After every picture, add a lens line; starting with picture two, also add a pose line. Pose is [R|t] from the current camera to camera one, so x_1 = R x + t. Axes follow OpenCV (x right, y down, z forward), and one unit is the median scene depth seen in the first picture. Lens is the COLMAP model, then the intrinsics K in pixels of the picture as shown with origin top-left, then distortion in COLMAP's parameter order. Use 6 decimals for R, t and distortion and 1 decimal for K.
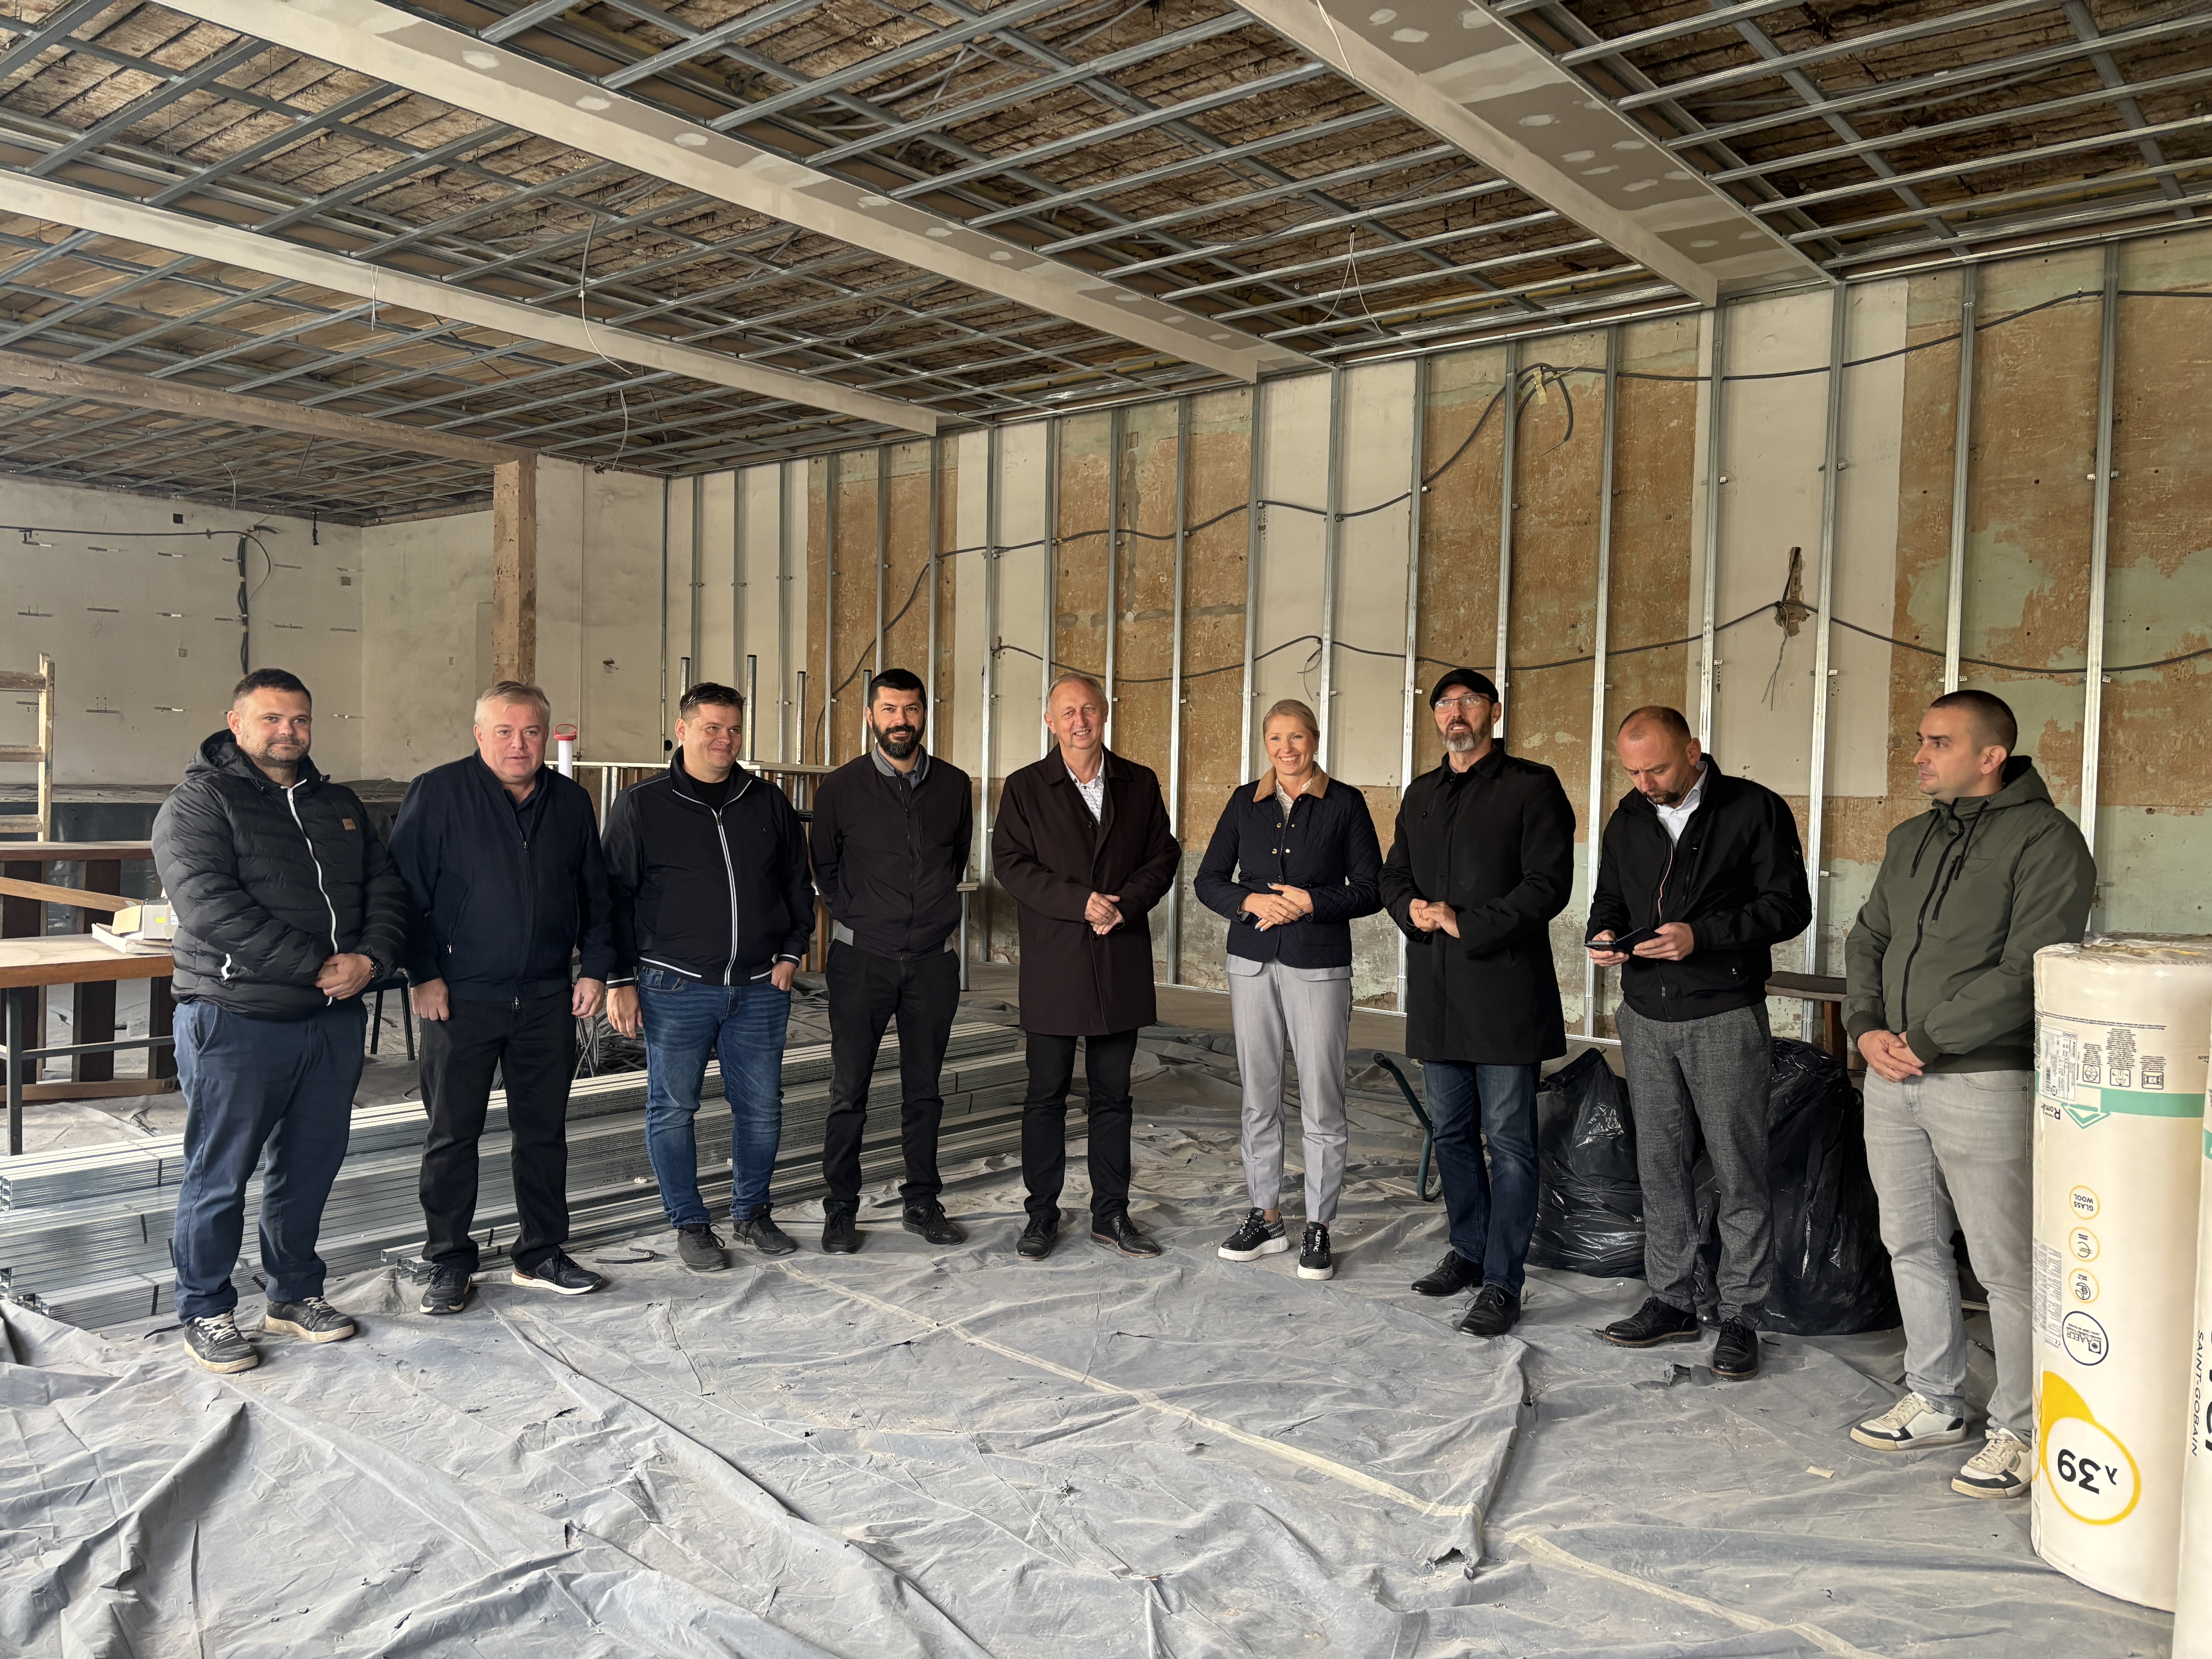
lens RADIAL K [[1651.9, 0, 1103.4], [0, 1651.9, 865.1], [0, 0, 1]] dist [0.062173, -0.065267]
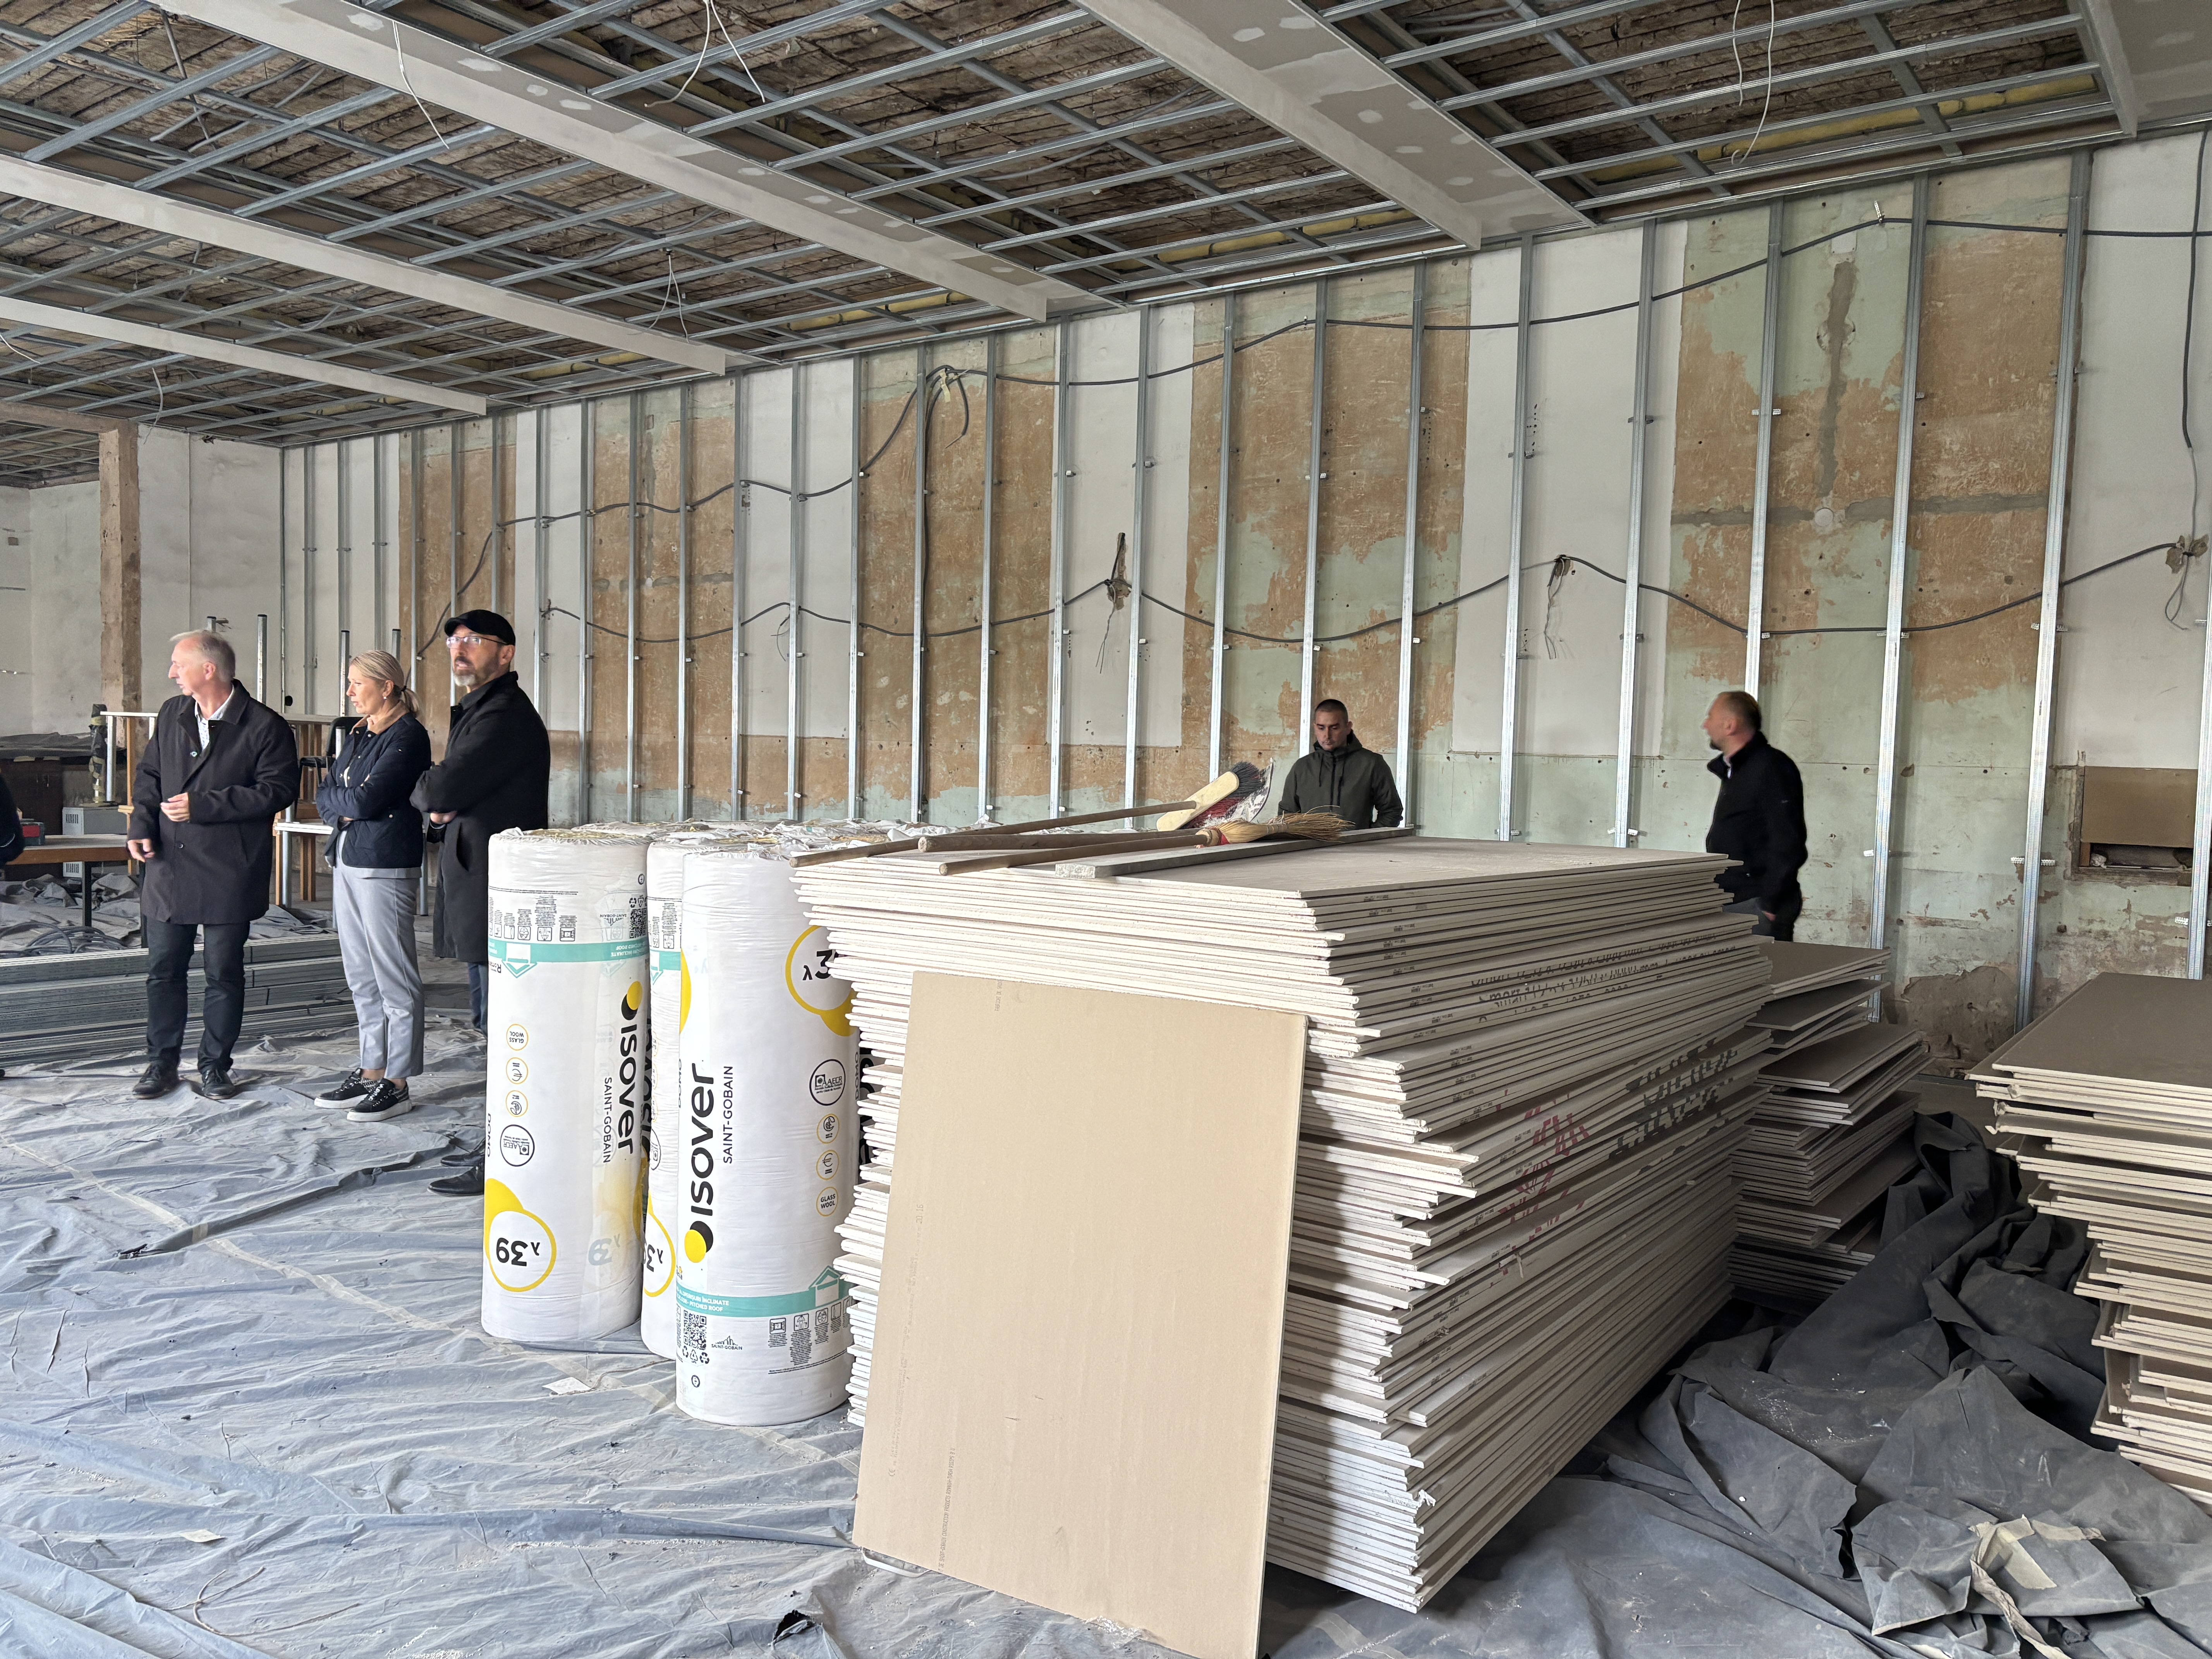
lens RADIAL K [[1651.9, 0, 1103.4], [0, 1651.9, 865.1], [0, 0, 1]] dist [0.062173, -0.065267]
pose [[0.998550, -0.002475, 0.053781, 0.294829], [0.001231, 0.999731, 0.023141, 0.013160], [-0.053823, -0.023042, 0.998285, -0.139633]]
